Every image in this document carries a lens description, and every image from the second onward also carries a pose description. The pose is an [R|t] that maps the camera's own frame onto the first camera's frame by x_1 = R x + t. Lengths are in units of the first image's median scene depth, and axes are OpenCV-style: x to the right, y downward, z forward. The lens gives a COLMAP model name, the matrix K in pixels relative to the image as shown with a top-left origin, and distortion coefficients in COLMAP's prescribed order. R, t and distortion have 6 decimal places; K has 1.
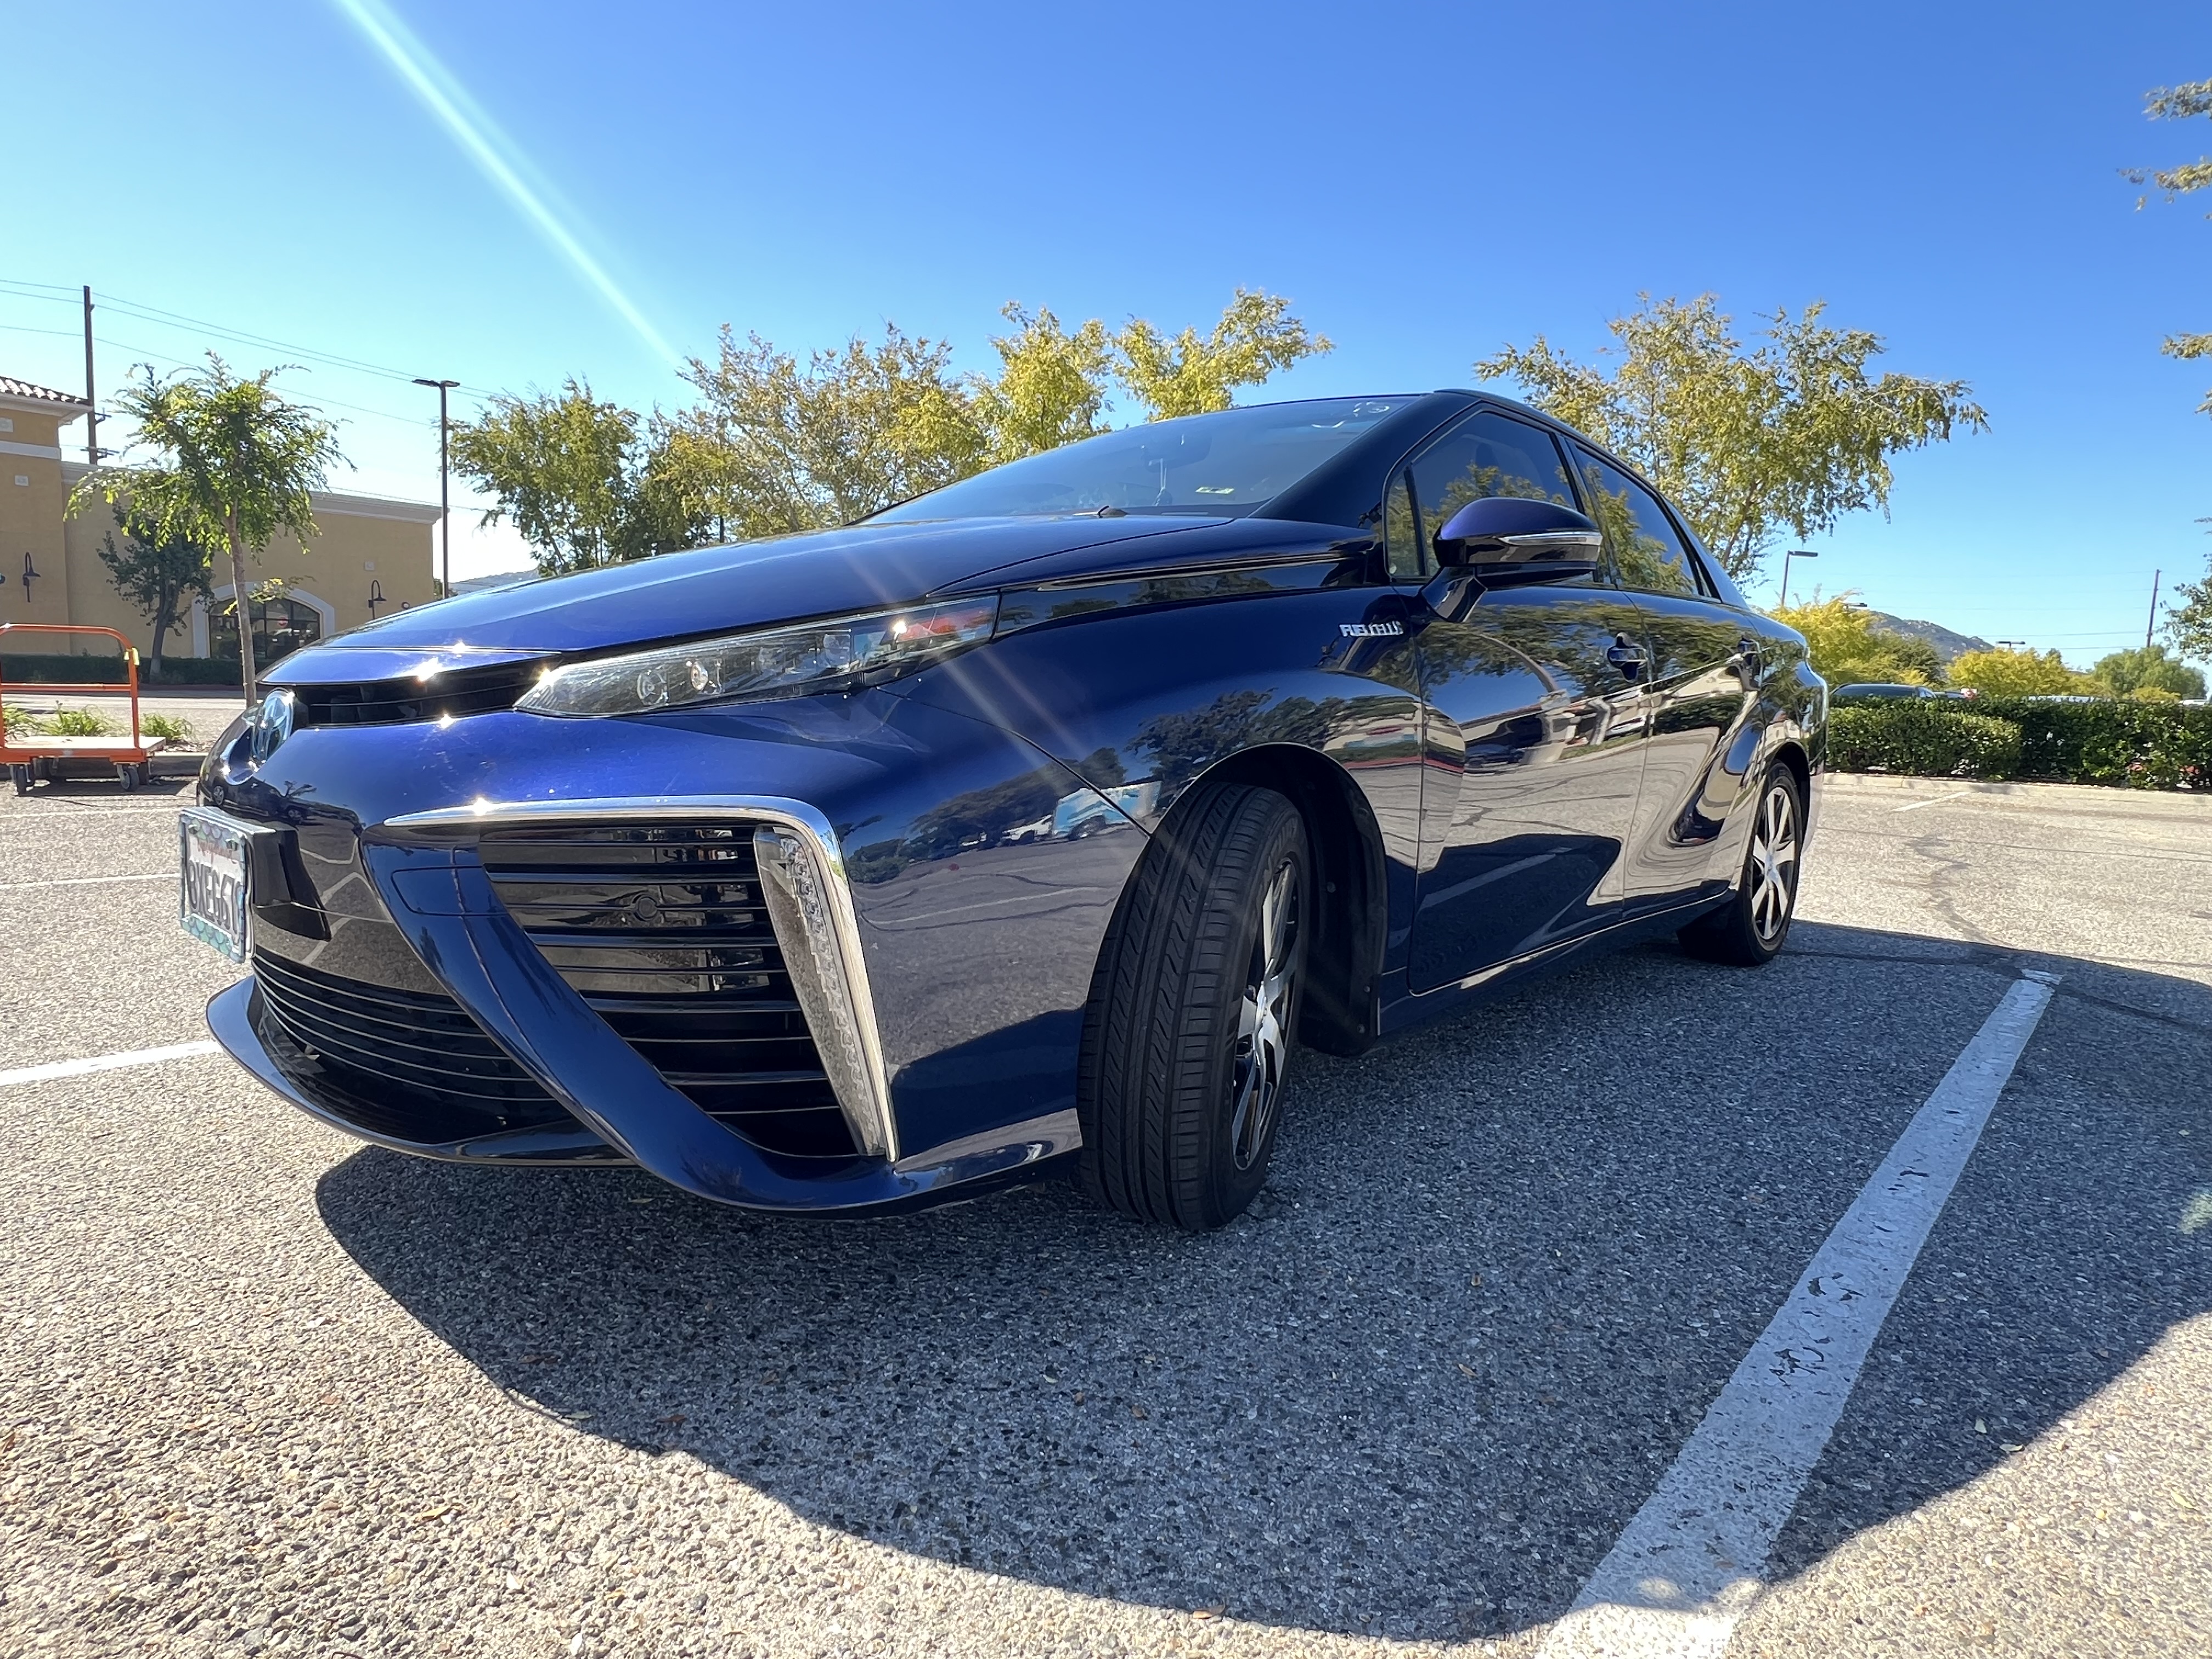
lens RADIAL K [[1256.0, 0, 1107.0], [0, 1256.0, 827.6], [0, 0, 1]] dist [-0.003398, 0.000502]
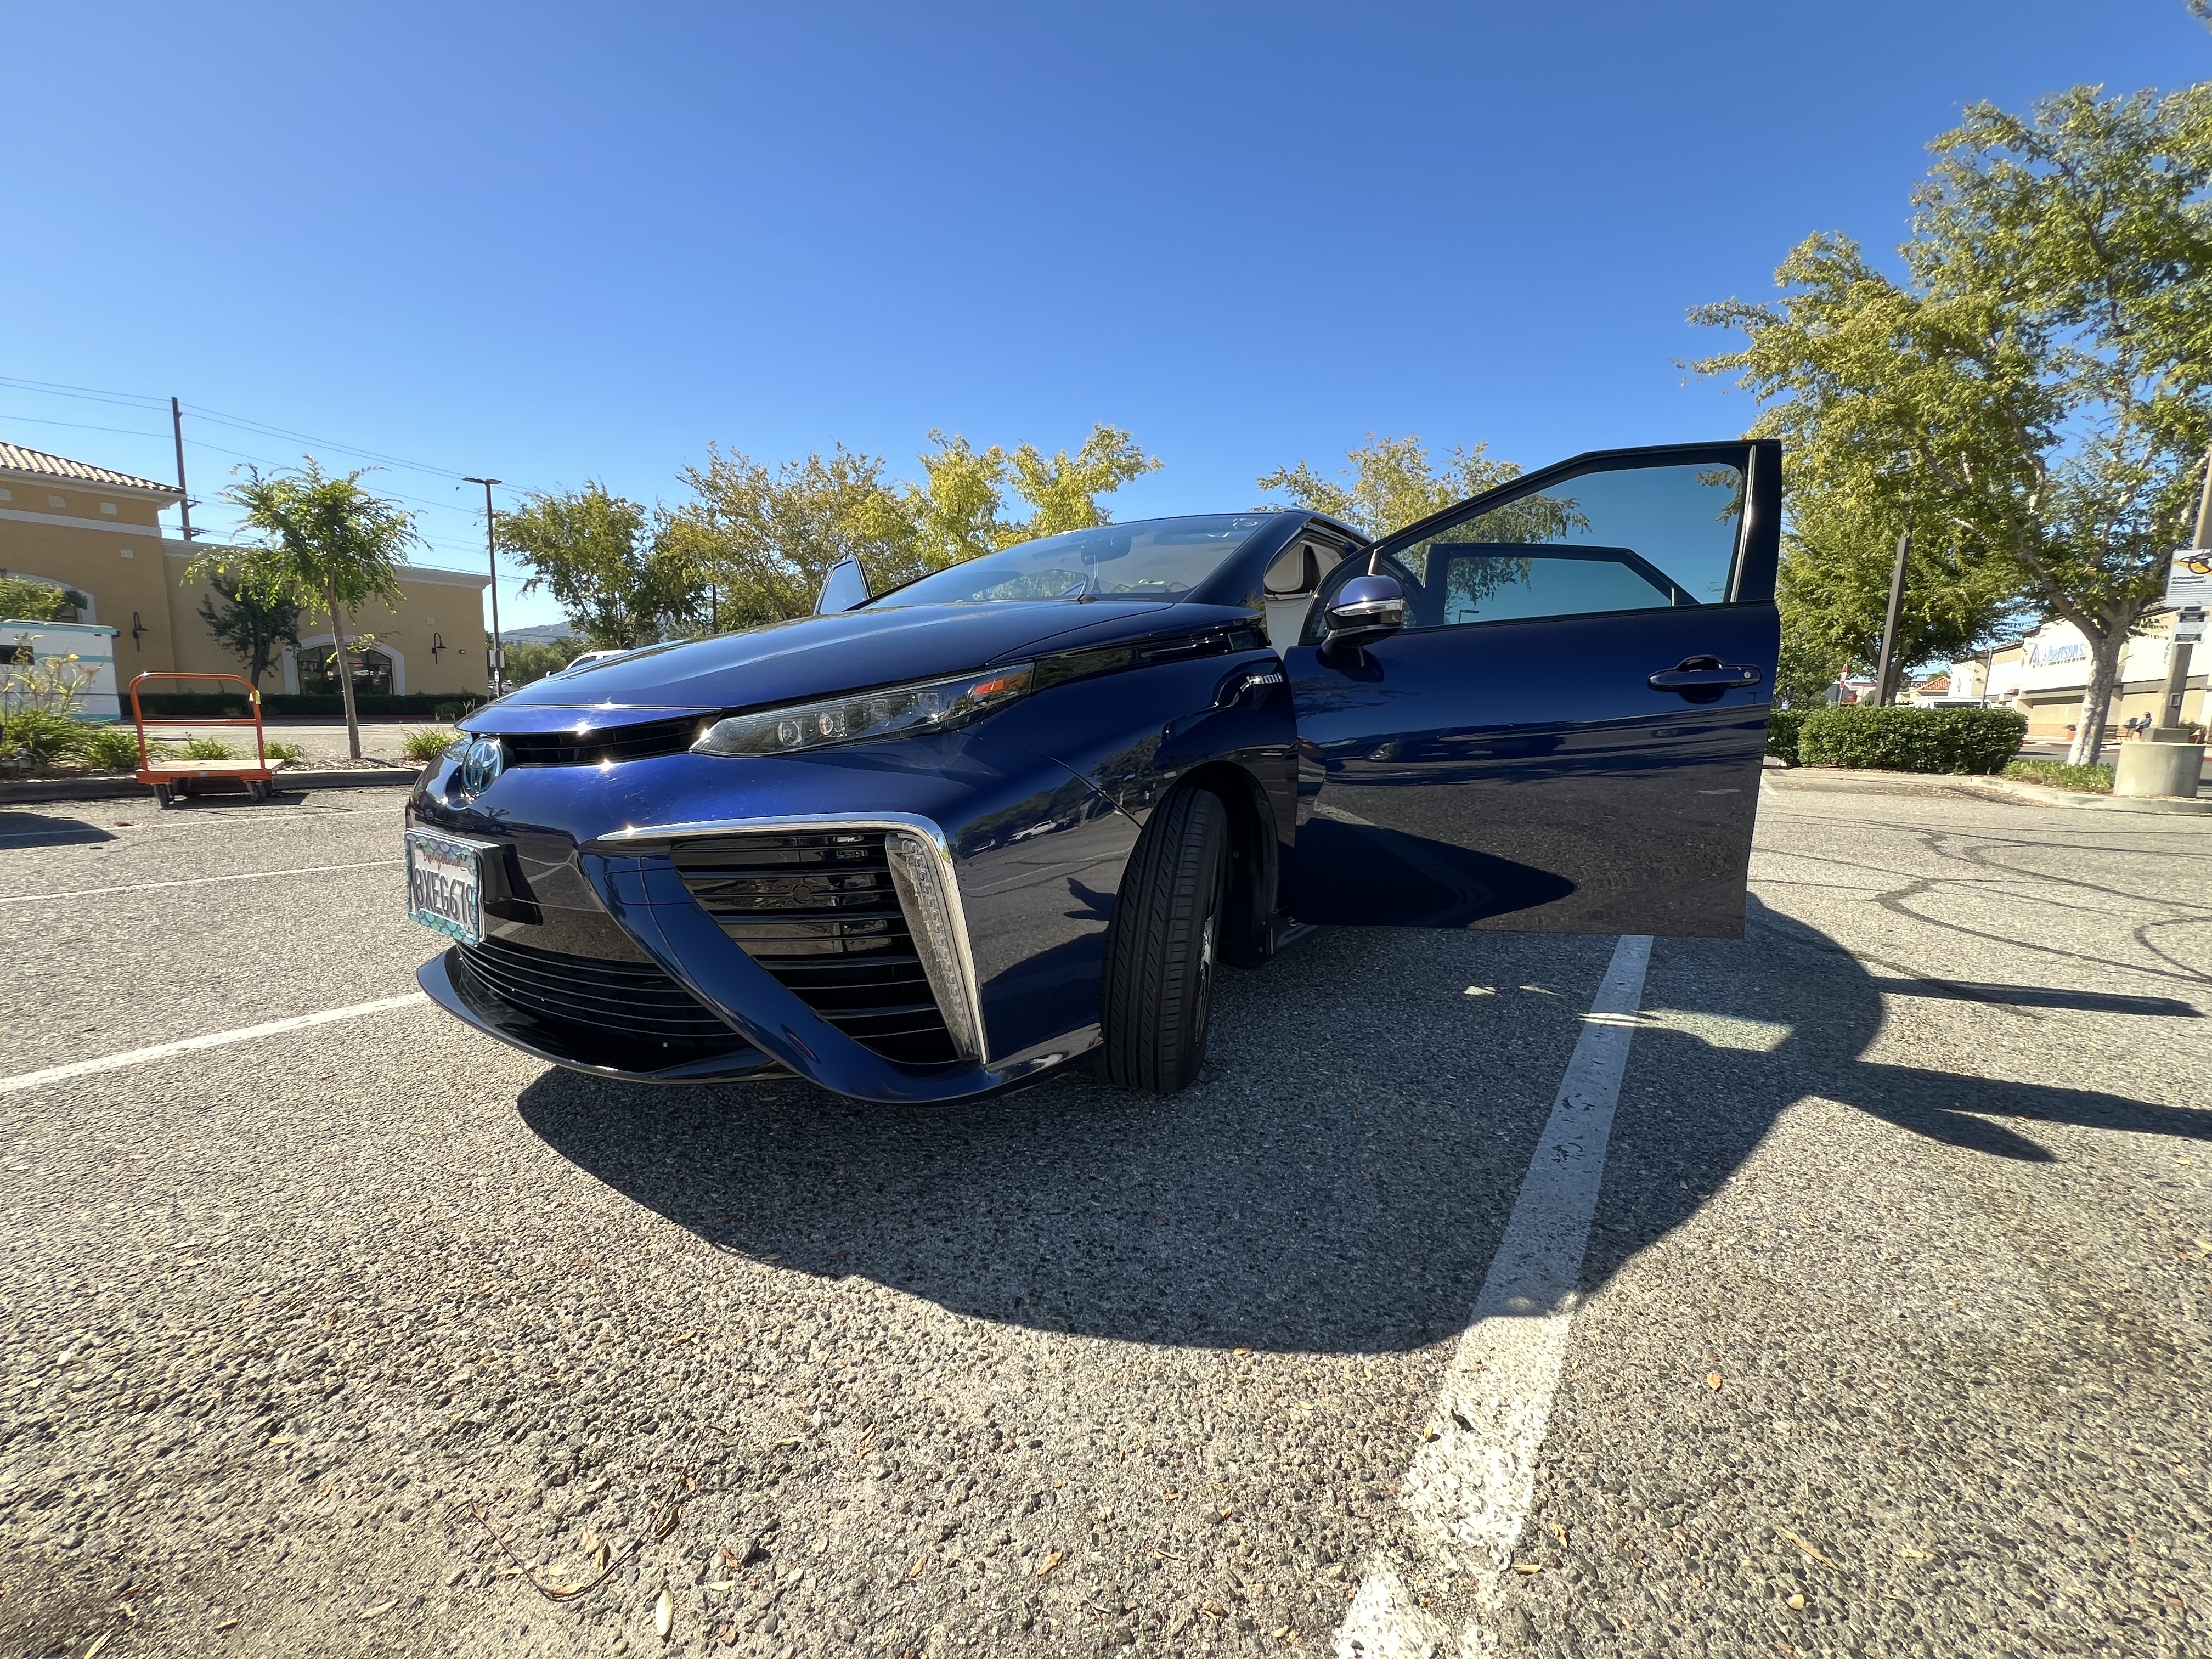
lens RADIAL K [[883.0, 0, 1102.0], [0, 883.0, 832.6], [0, 0, 1]] dist [-0.001765, 0.000170]
pose [[0.992126, -0.031804, 0.121139, -0.133386], [0.027706, 0.998991, 0.035359, -0.025179], [-0.122142, -0.031724, 0.992006, -0.007097]]
